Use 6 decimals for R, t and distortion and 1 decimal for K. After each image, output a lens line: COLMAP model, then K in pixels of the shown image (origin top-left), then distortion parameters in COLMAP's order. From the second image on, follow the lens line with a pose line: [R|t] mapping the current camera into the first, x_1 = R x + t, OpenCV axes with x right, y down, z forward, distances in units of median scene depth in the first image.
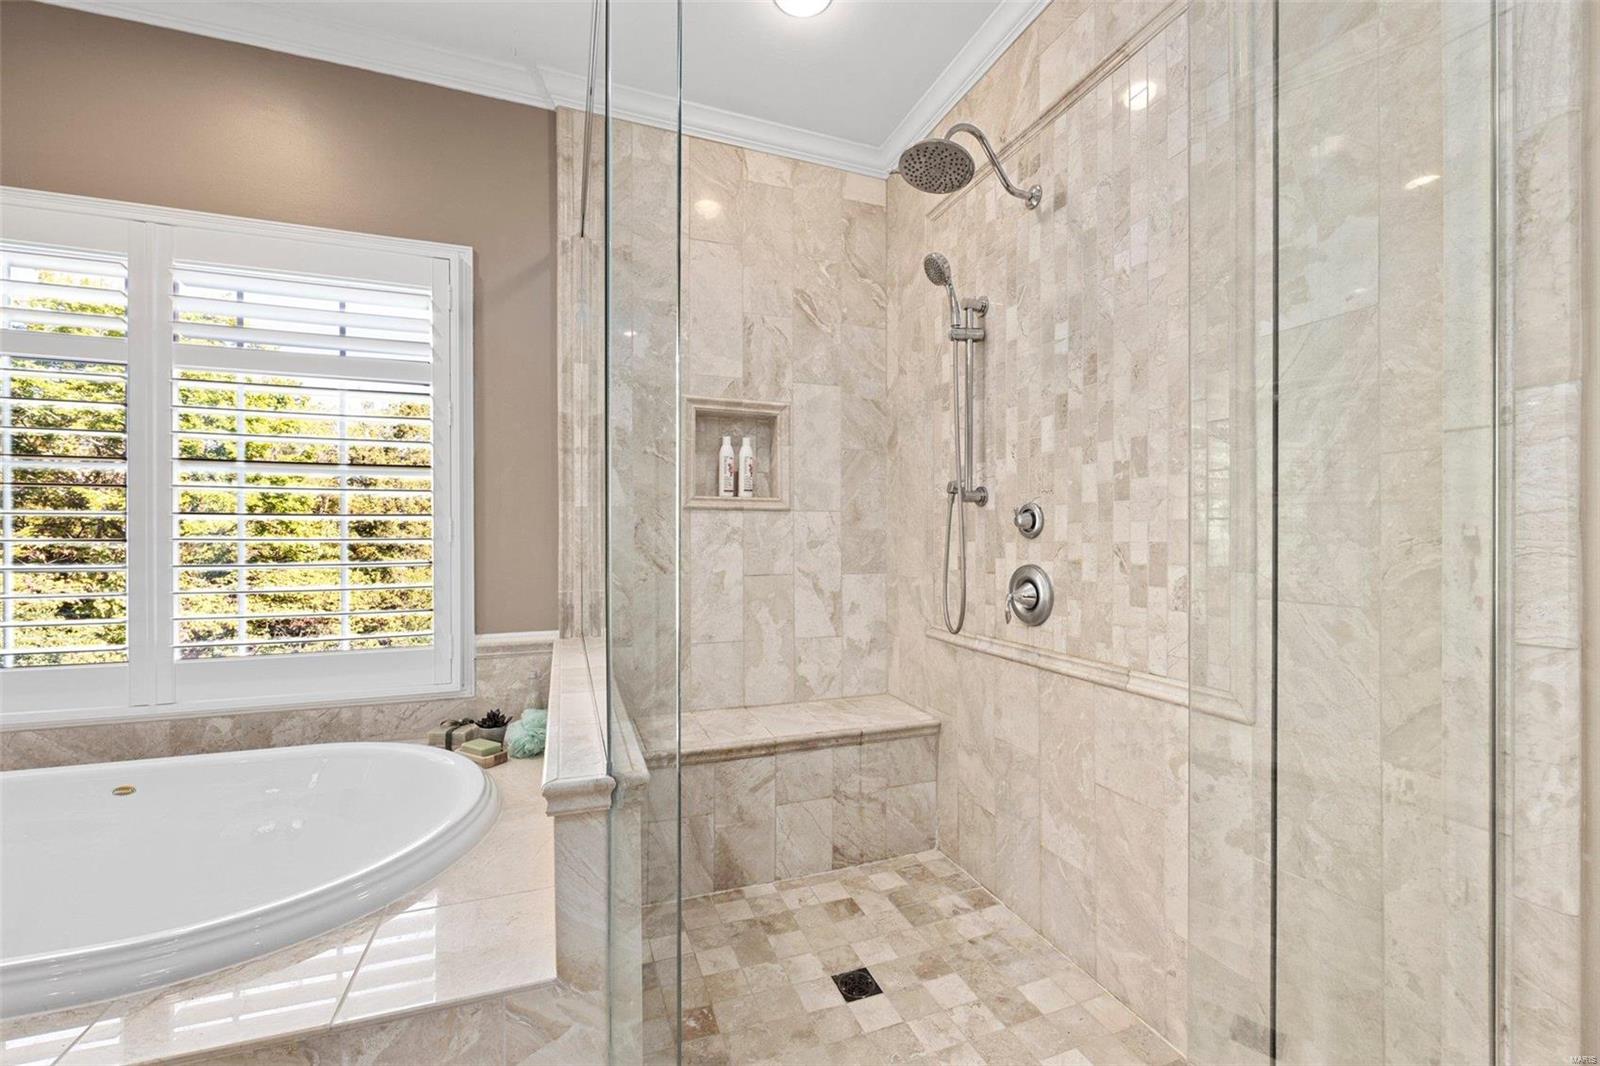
lens RADIAL K [[647.1, 0, 802.7], [0, 647.1, 535.9], [0, 0, 1]] dist [0.001232, 0.000043]
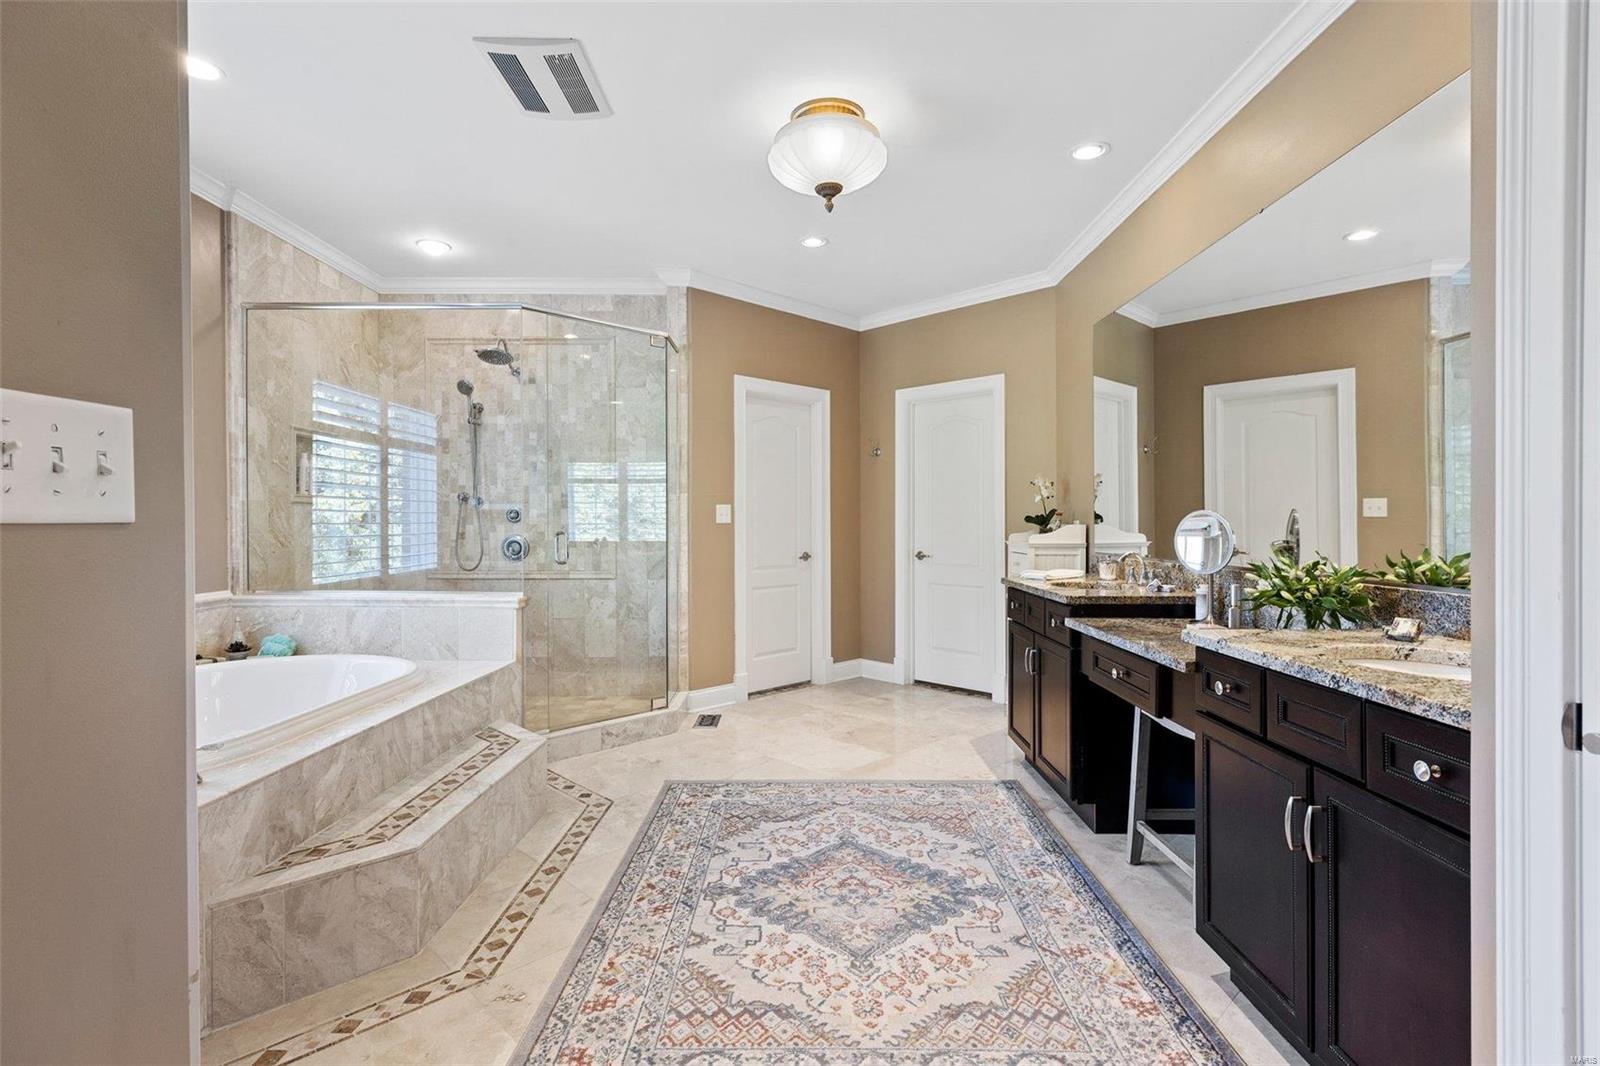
lens RADIAL K [[777.1, 0, 796.9], [0, 777.1, 536.7], [0, 0, 1]] dist [-0.001194, -0.000495]
pose [[0.358783, -0.014707, 0.933305, -1.820517], [0.002347, 0.999887, 0.014853, 0.013251], [-0.933418, -0.003138, 0.358777, -0.880504]]
